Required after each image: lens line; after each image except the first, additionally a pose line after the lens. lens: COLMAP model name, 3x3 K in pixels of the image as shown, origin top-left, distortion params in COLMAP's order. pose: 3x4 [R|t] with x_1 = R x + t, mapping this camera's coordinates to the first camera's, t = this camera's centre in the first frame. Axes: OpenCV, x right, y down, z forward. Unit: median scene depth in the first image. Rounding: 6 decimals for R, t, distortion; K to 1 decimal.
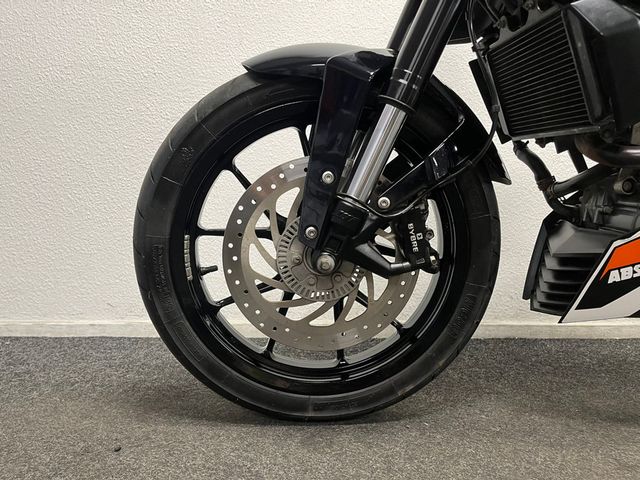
lens RADIAL K [[483.4, 0, 316.7], [0, 483.4, 243.0], [0, 0, 1]] dist [0.042069, -0.007404]
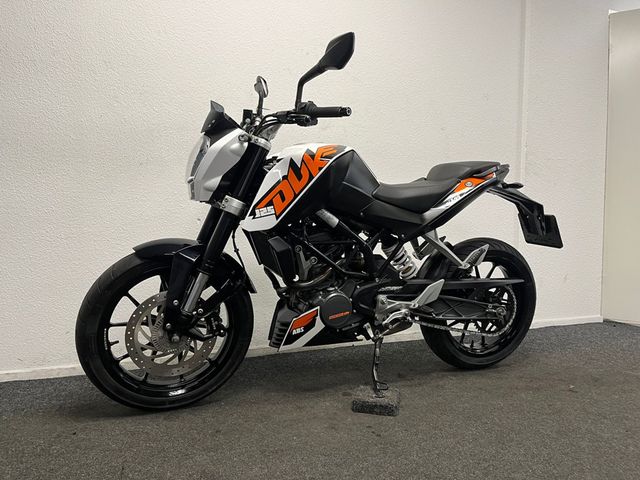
lens RADIAL K [[483.4, 0, 319.1], [0, 483.4, 238.2], [0, 0, 1]] dist [0.042069, -0.007404]
pose [[0.940673, -0.017515, 0.338863, -0.103557], [0.023980, 0.999601, -0.014901, -0.350925], [-0.338466, 0.022143, 0.940718, -1.306746]]
